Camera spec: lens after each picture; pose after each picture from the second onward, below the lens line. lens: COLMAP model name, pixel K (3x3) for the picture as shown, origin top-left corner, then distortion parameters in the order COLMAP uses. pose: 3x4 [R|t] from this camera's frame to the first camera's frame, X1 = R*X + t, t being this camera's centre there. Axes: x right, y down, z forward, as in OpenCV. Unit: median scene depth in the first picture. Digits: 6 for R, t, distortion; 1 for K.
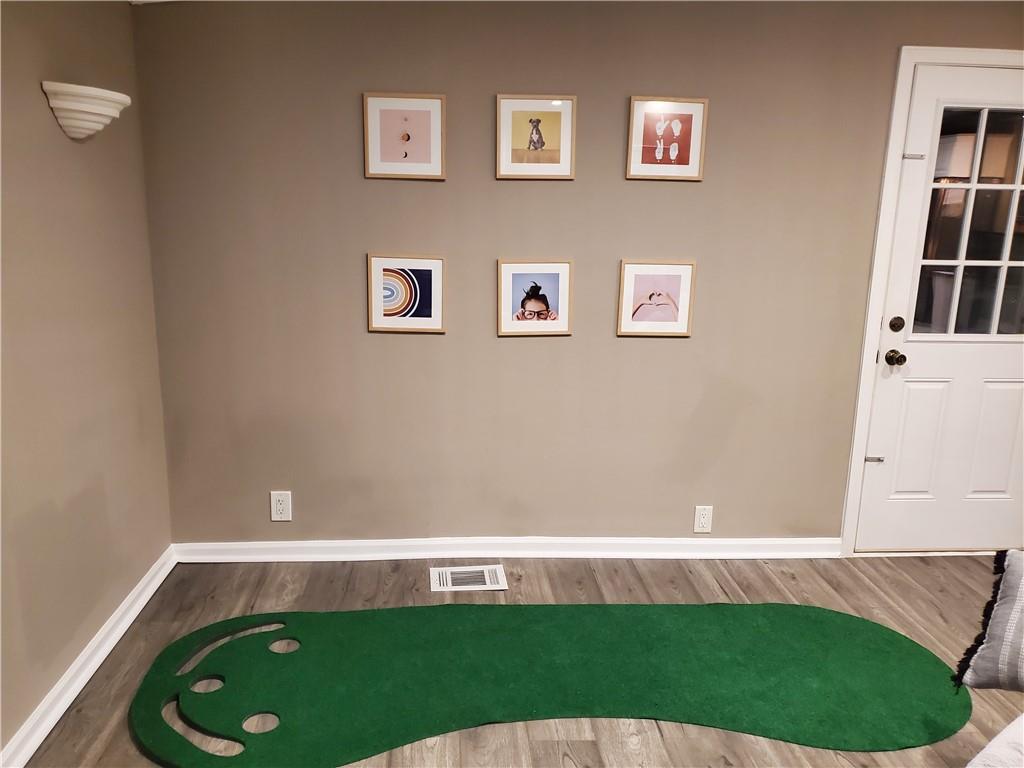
lens RADIAL K [[785.0, 0, 503.0], [0, 785.0, 384.8], [0, 0, 1]] dist [0.037265, -0.023256]
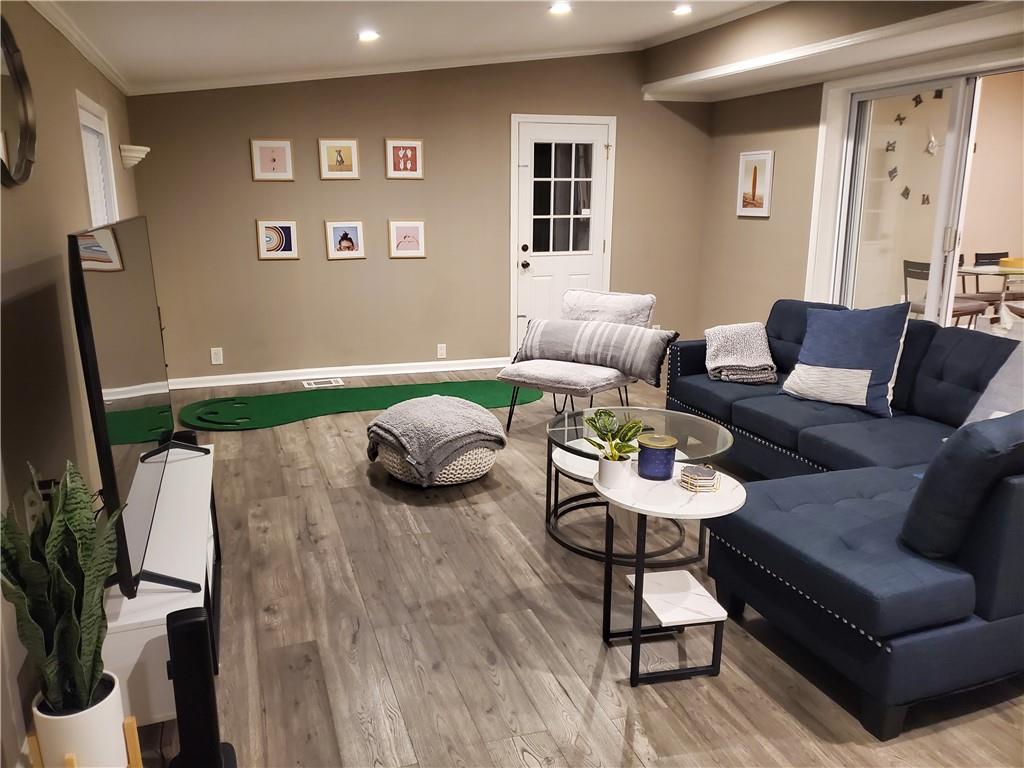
lens RADIAL K [[785.0, 0, 515.0], [0, 785.0, 391.1], [0, 0, 1]] dist [0.037265, -0.023256]
pose [[0.964356, -0.082362, 0.251464, -0.079254], [0.070286, 0.995917, 0.056647, 0.190284], [-0.255103, -0.036954, 0.966207, -1.057871]]
